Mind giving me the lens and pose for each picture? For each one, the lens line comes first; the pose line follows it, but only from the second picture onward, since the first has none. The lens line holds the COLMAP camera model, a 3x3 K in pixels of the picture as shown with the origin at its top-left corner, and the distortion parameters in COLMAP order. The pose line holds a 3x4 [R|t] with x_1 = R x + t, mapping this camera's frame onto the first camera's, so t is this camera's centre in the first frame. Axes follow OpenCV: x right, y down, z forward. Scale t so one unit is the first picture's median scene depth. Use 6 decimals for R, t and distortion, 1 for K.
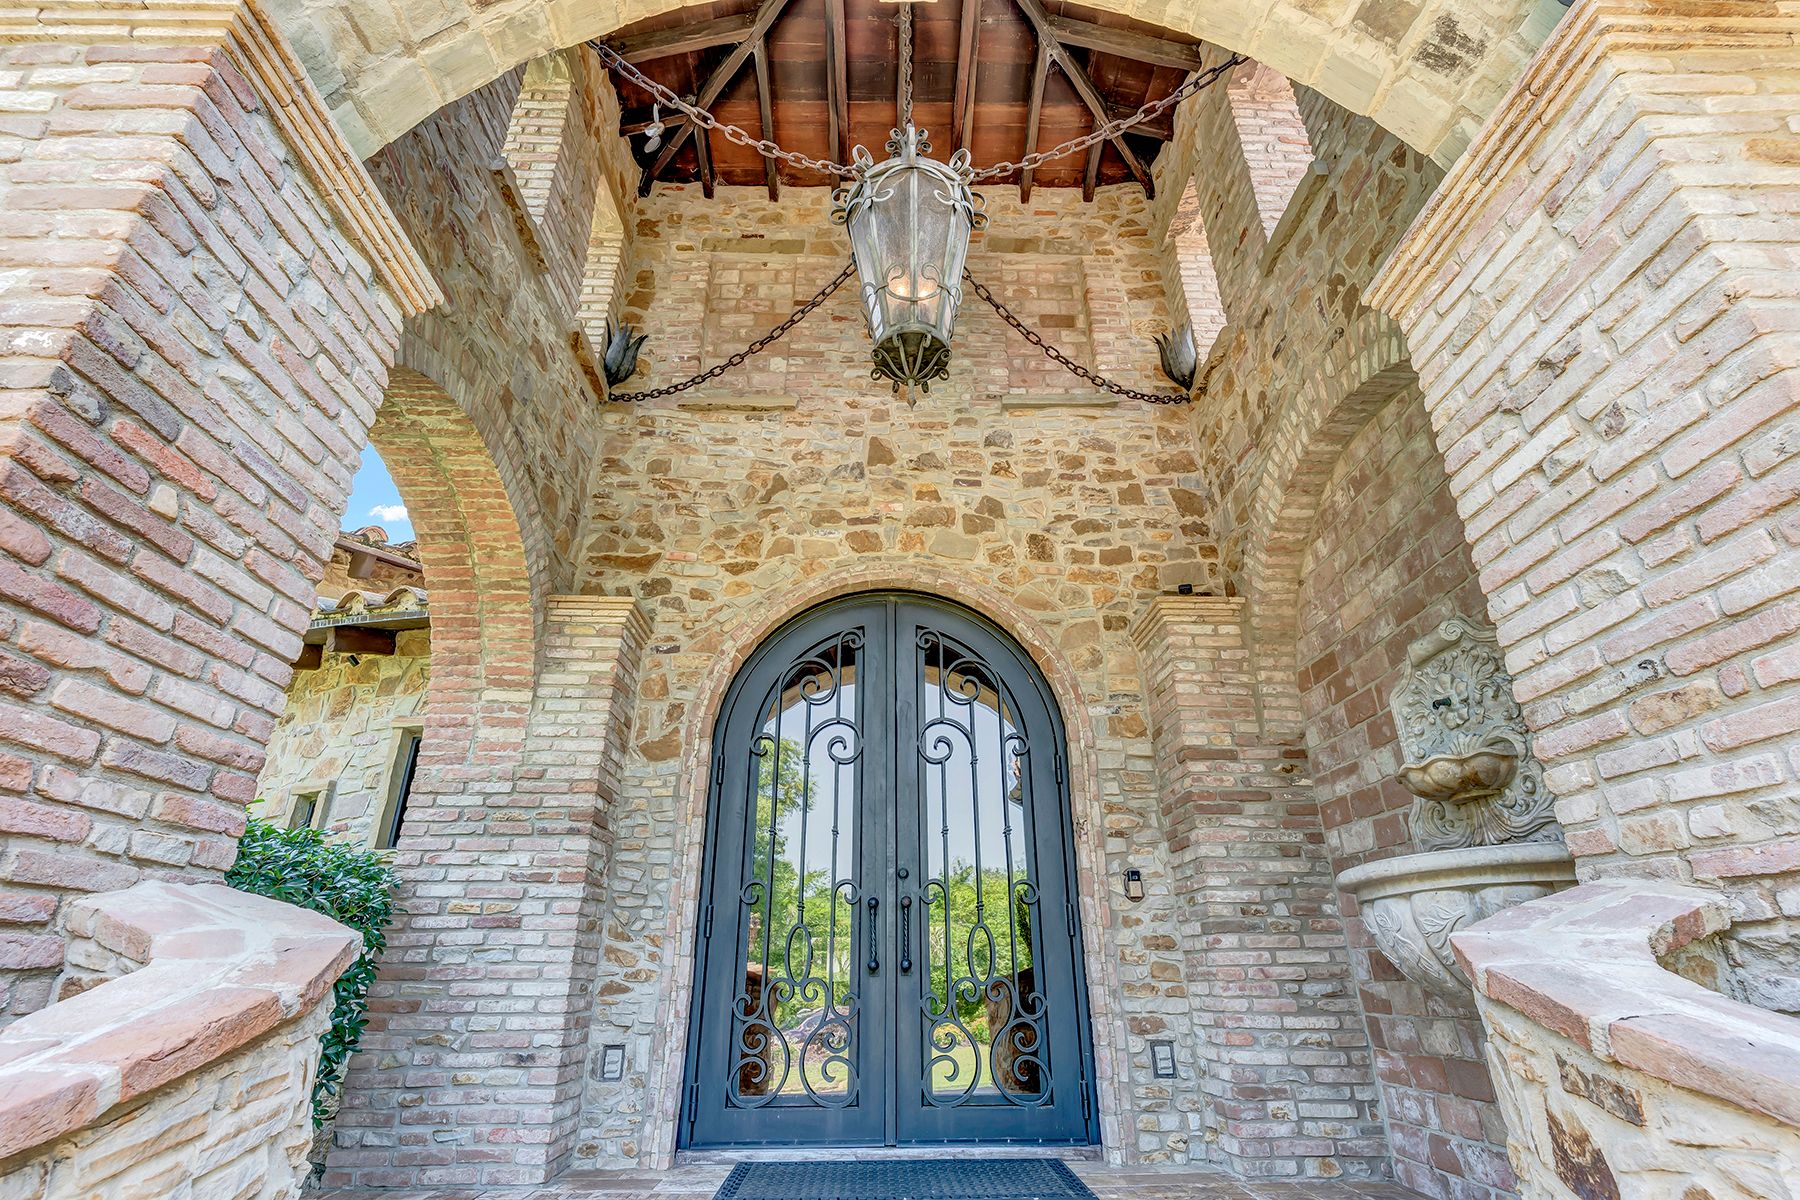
lens RADIAL K [[847.2, 0, 898.5], [0, 847.2, 599.3], [0, 0, 1]] dist [0.000301, 0.000366]
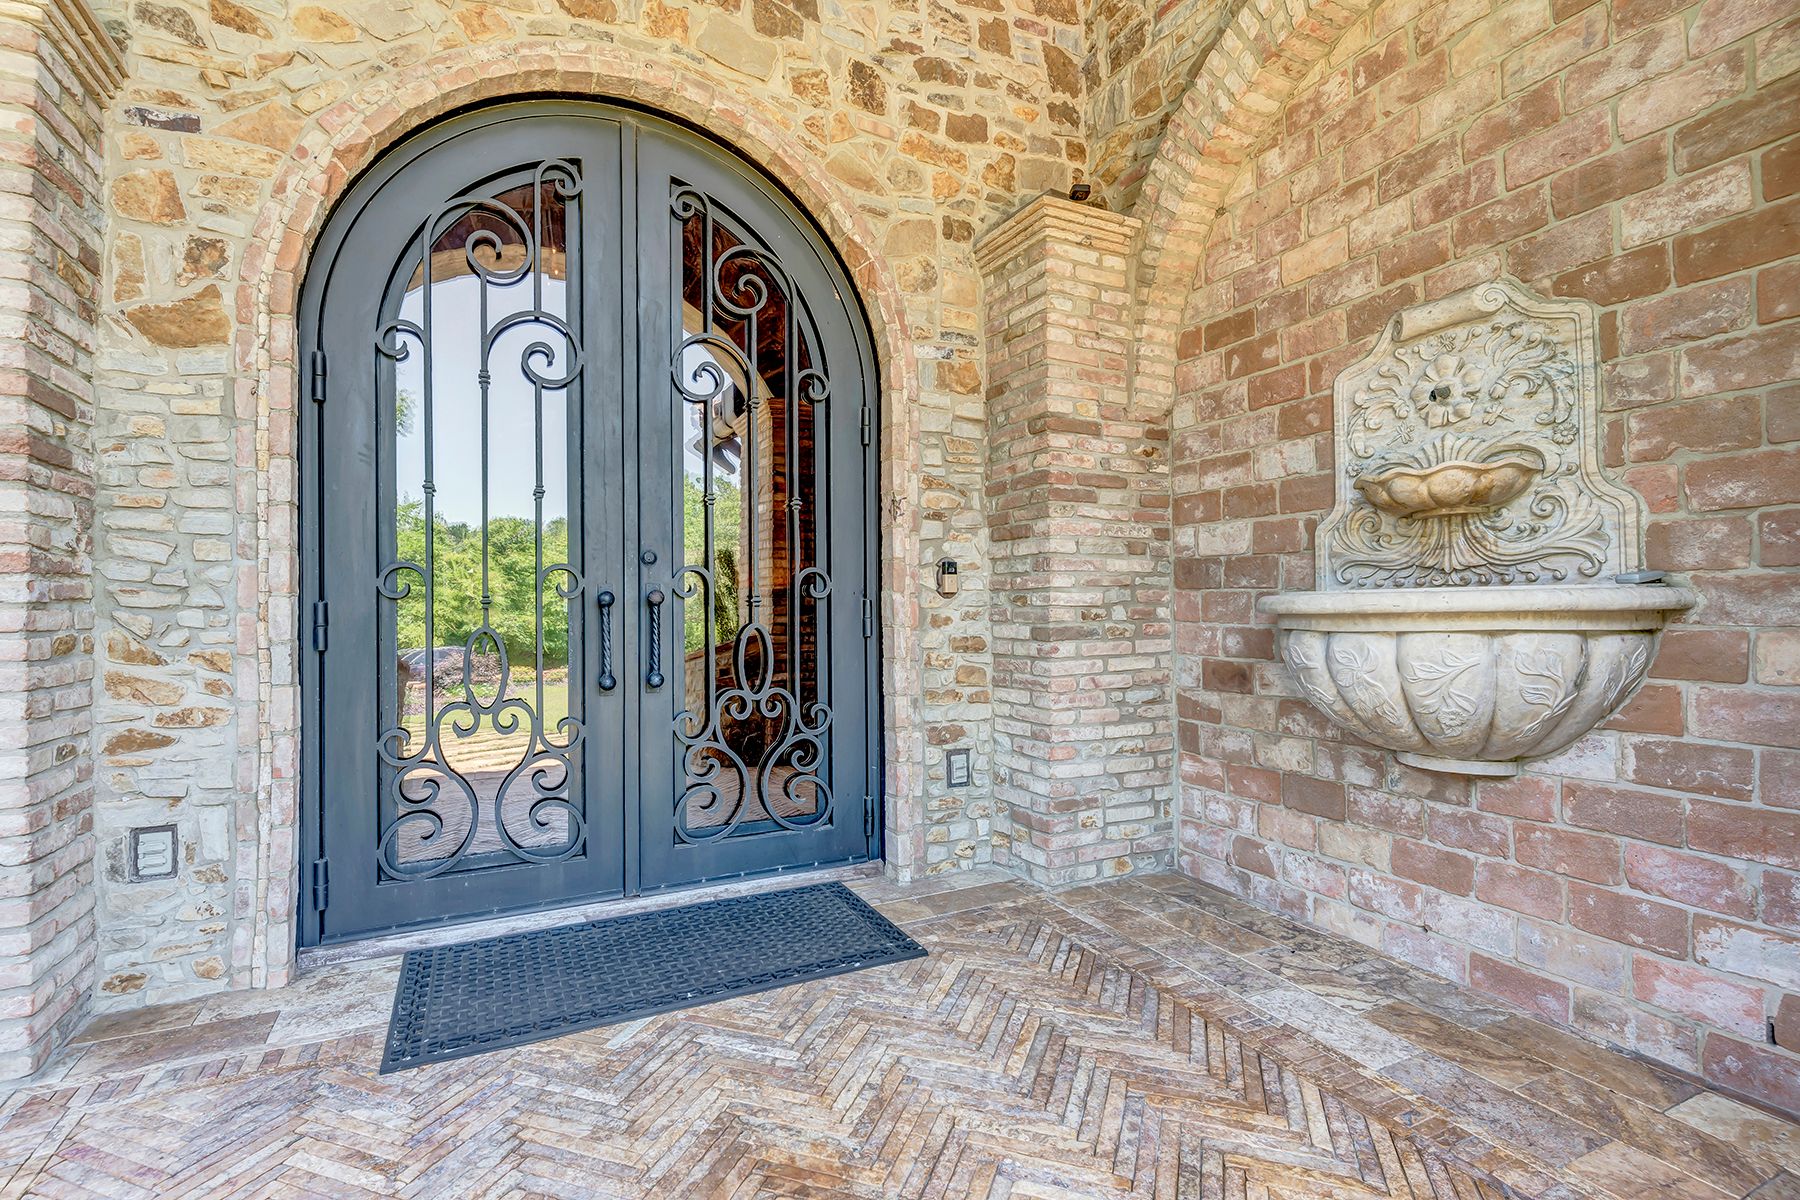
lens RADIAL K [[847.2, 0, 898.5], [0, 847.2, 599.3], [0, 0, 1]] dist [0.000301, 0.000366]
pose [[0.907716, 0.000211, 0.419585, -0.106905], [-0.168451, 0.916055, 0.363960, 0.073676], [-0.384286, -0.401052, 0.831554, 0.356490]]
